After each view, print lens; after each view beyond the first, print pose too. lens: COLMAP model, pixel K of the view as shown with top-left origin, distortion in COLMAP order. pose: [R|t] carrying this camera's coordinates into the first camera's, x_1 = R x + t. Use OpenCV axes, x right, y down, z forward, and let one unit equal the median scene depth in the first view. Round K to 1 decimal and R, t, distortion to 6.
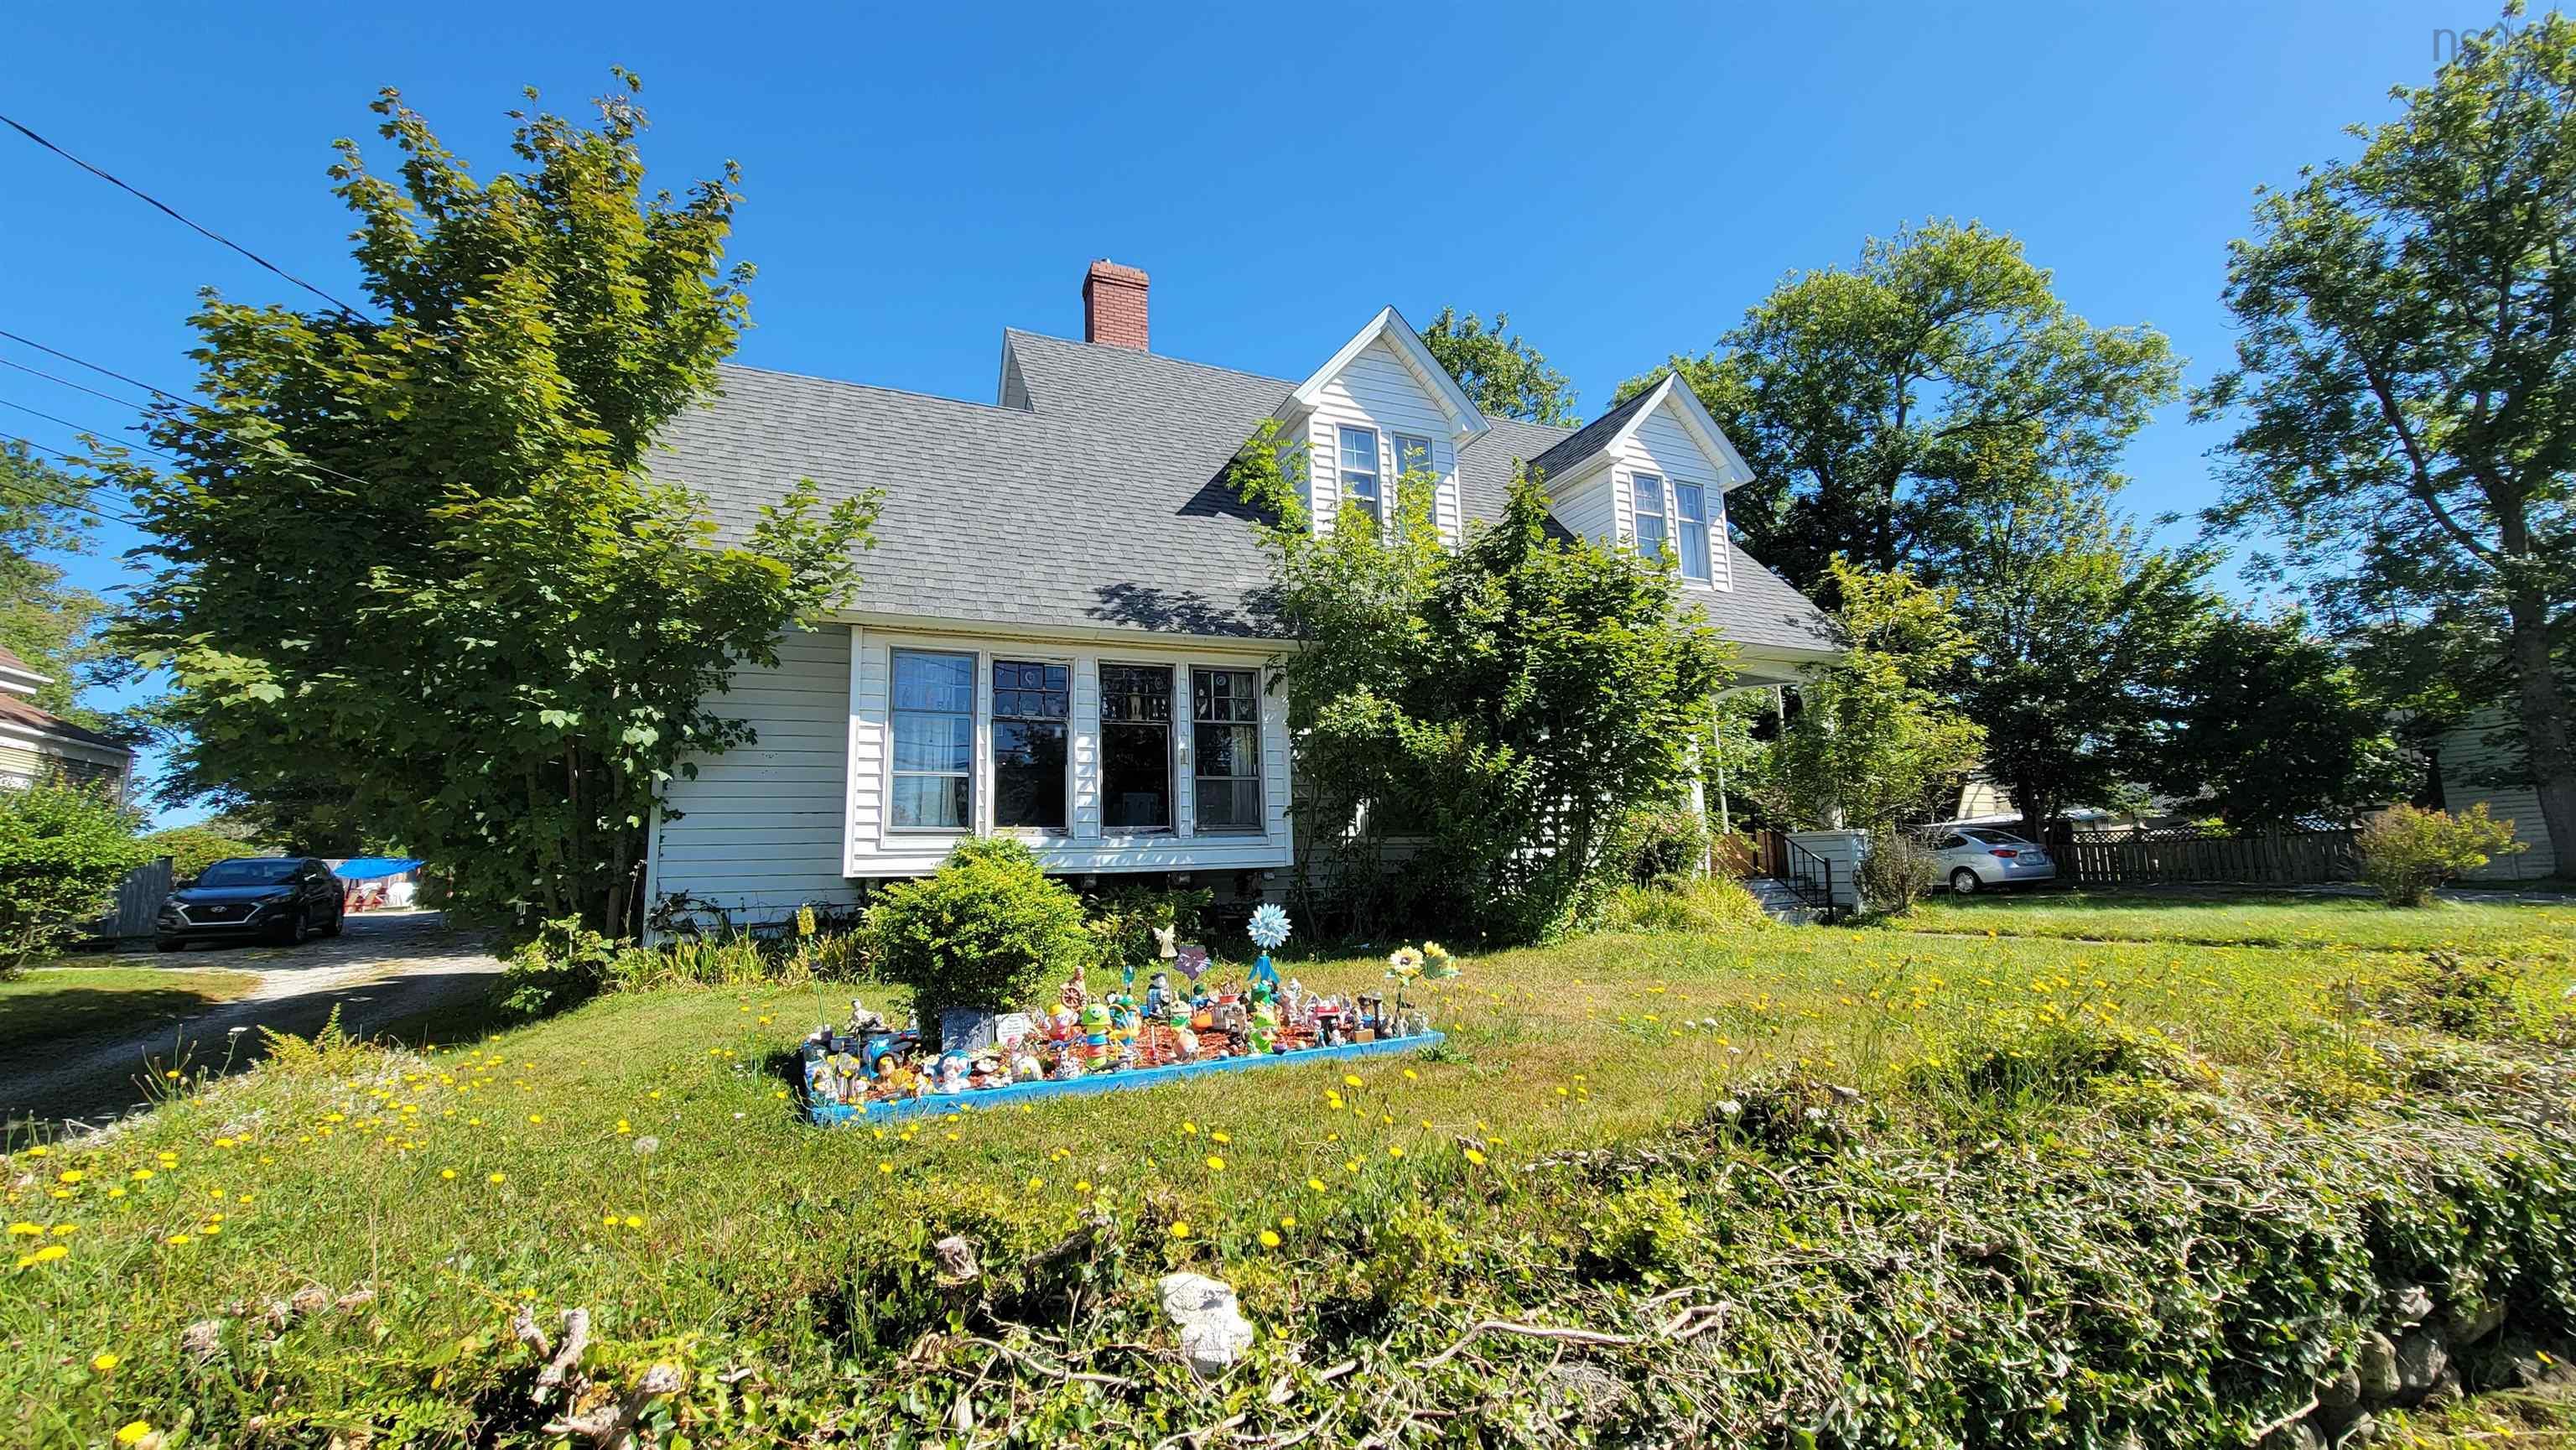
lens RADIAL K [[1135.0, 0, 1293.2], [0, 1135.0, 699.2], [0, 0, 1]] dist [0.000408, 0.000012]
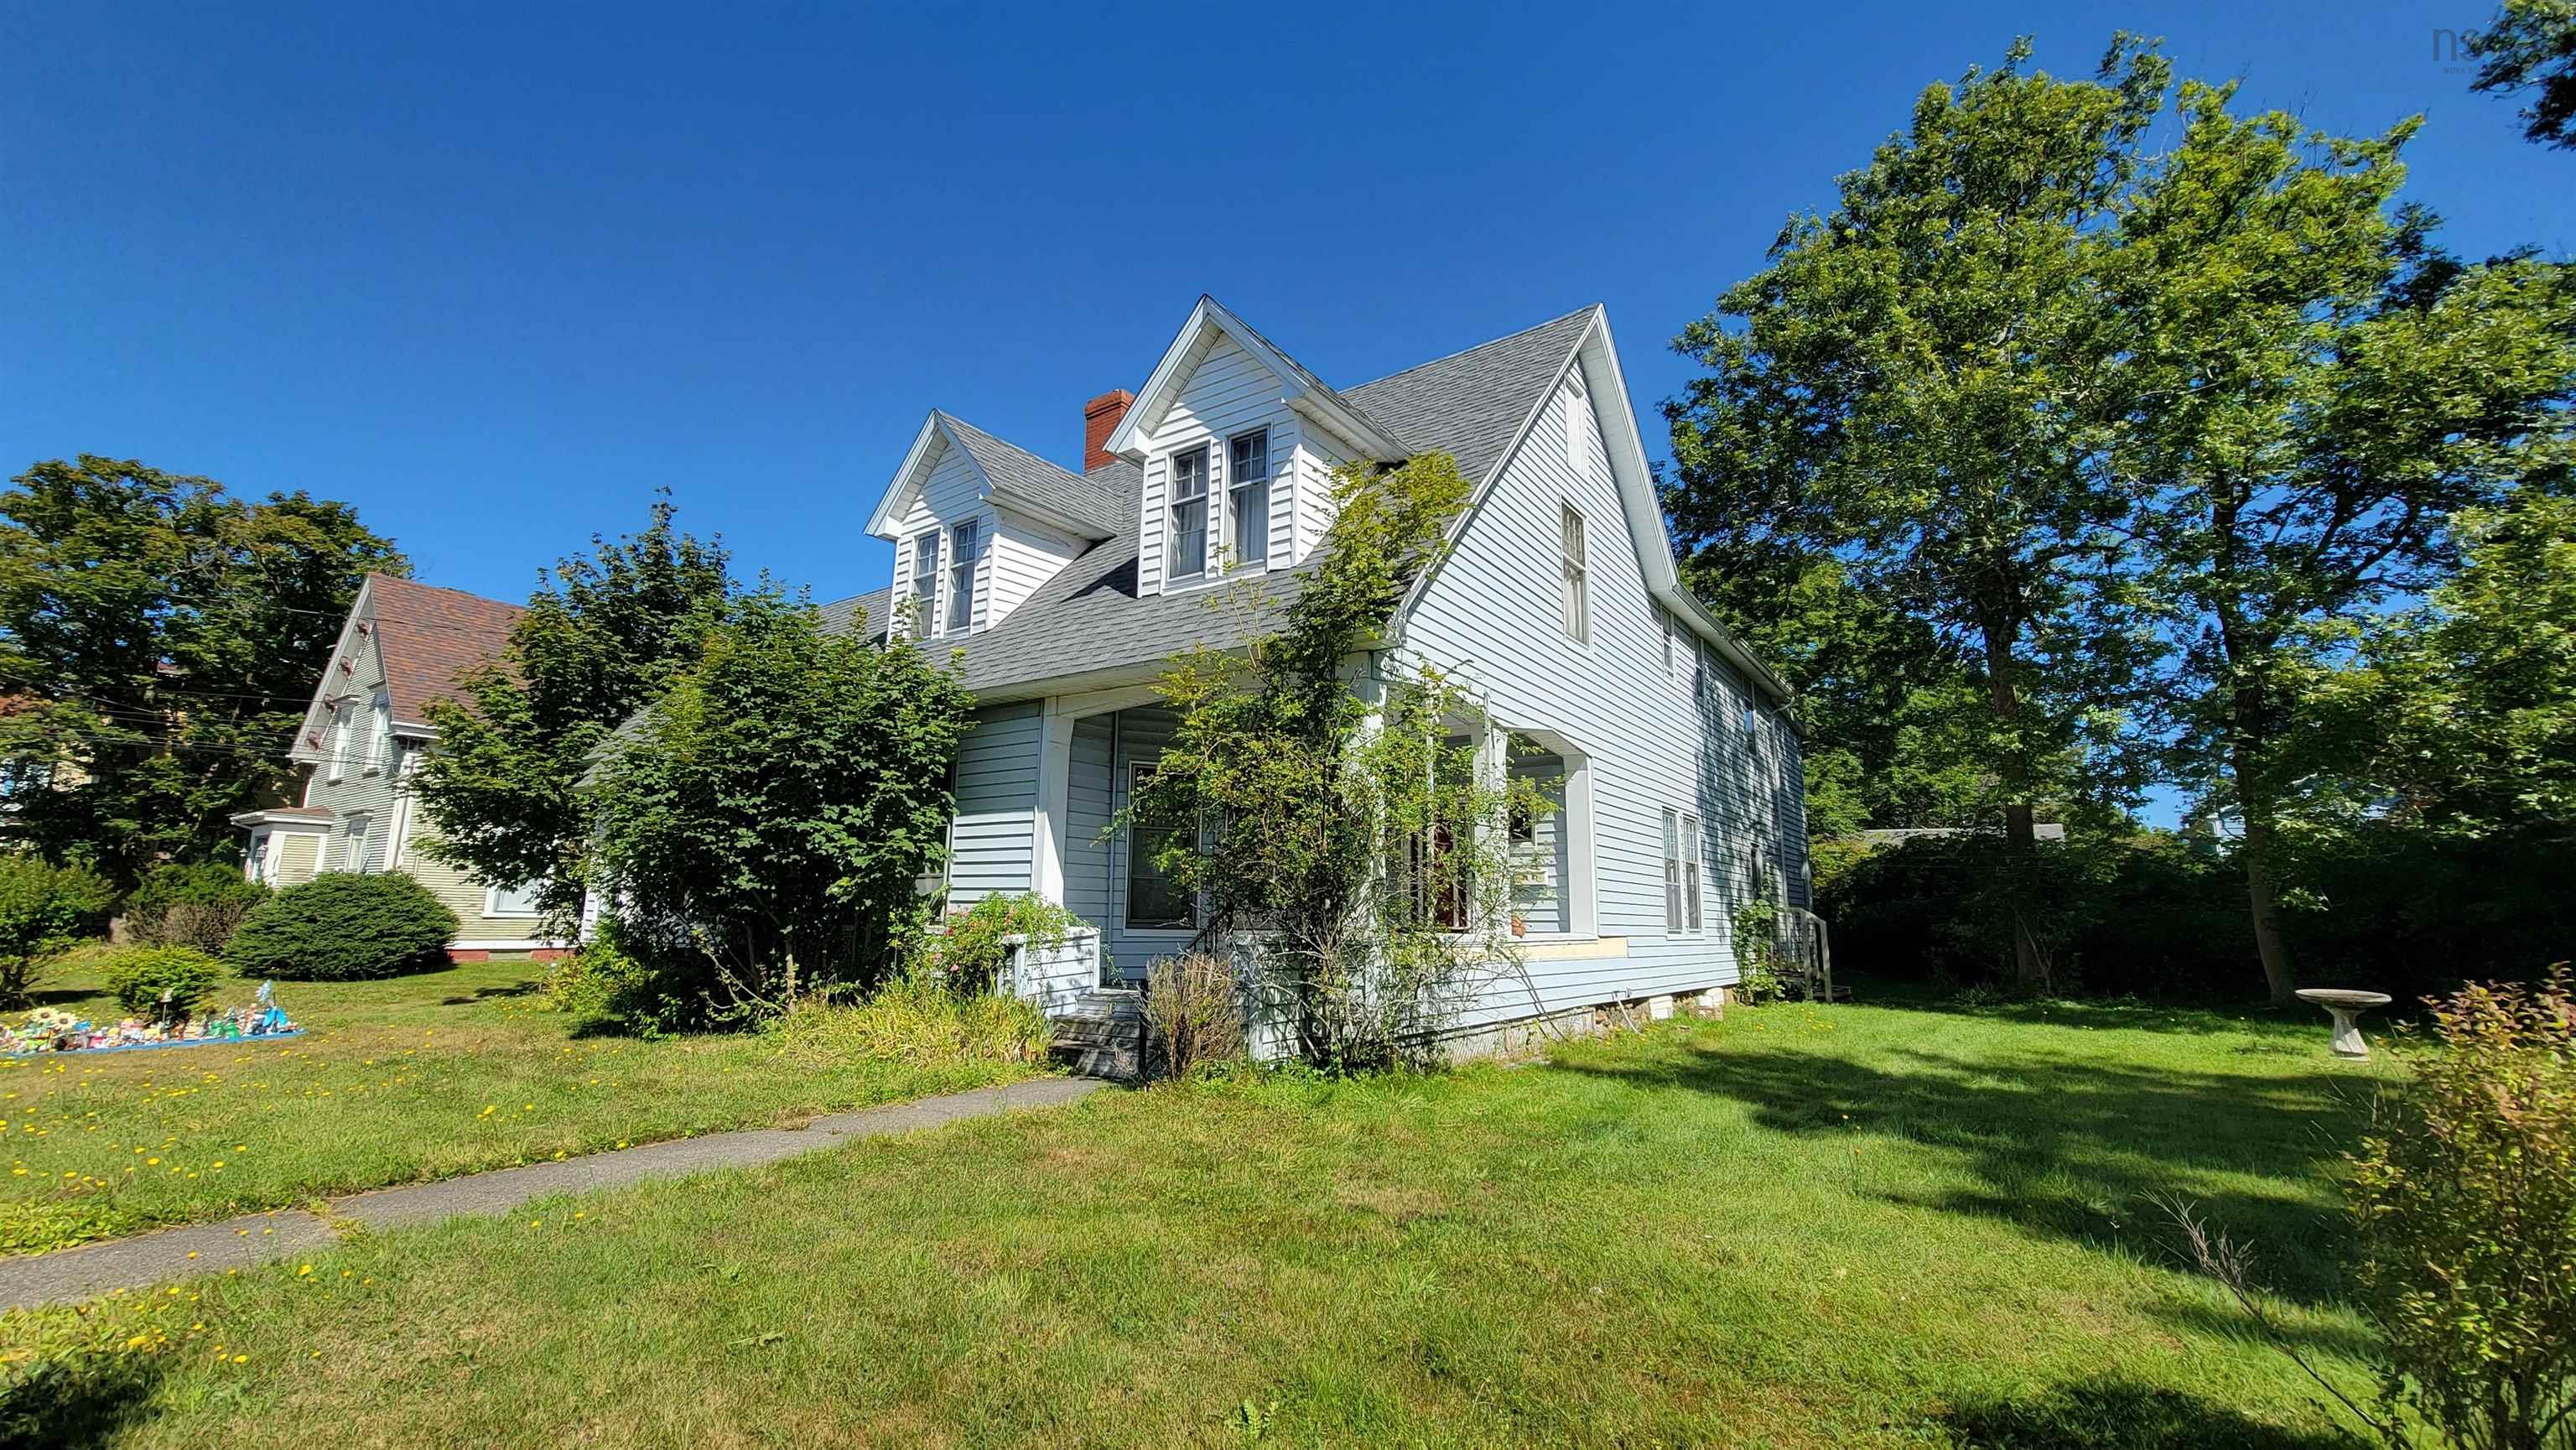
lens RADIAL K [[1026.1, 0, 1293.5], [0, 1026.1, 731.3], [0, 0, 1]] dist [-0.002918, 0.000305]
pose [[0.487624, -0.121896, -0.864502, 1.287099], [0.115425, 0.990514, -0.074559, 0.074255], [0.865390, -0.063429, 0.497068, 1.138107]]
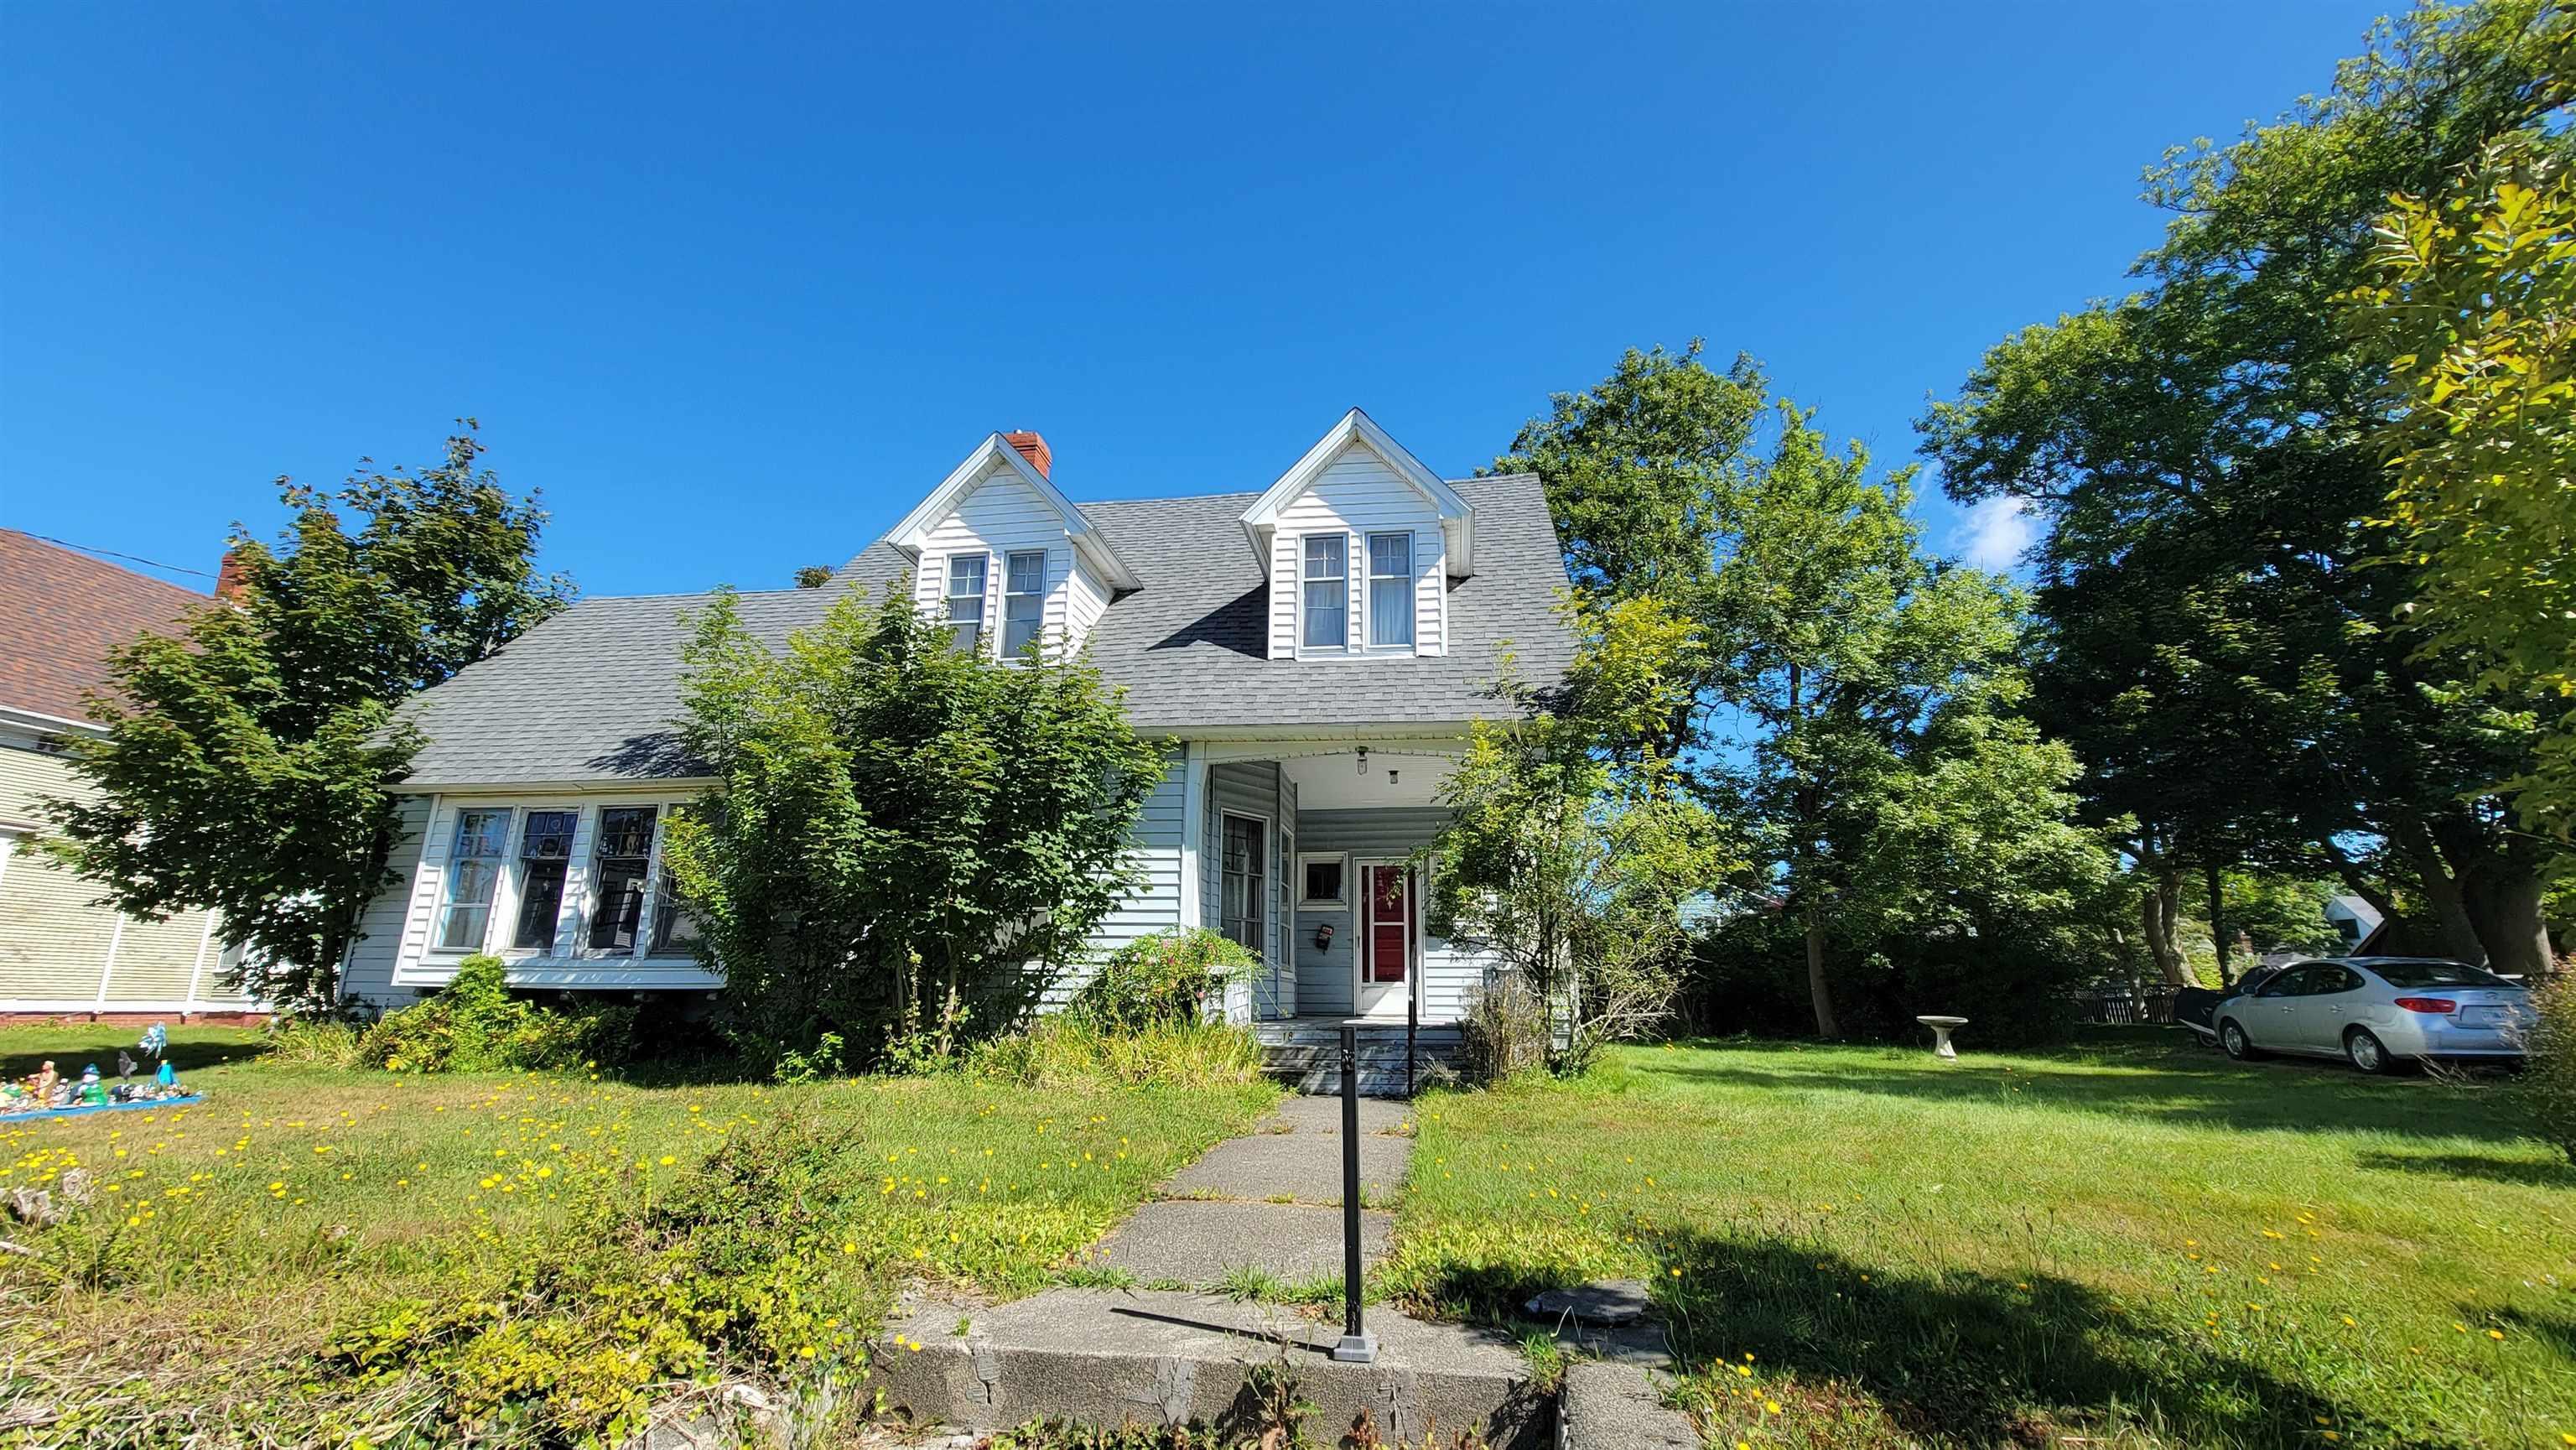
lens RADIAL K [[1026.1, 0, 1277.1], [0, 1026.1, 745.8], [0, 0, 1]] dist [-0.002918, 0.000305]
pose [[0.822518, -0.098752, -0.560101, 0.858876], [0.056344, 0.994114, -0.092532, 0.035370], [0.565942, 0.044551, 0.823241, 0.439602]]
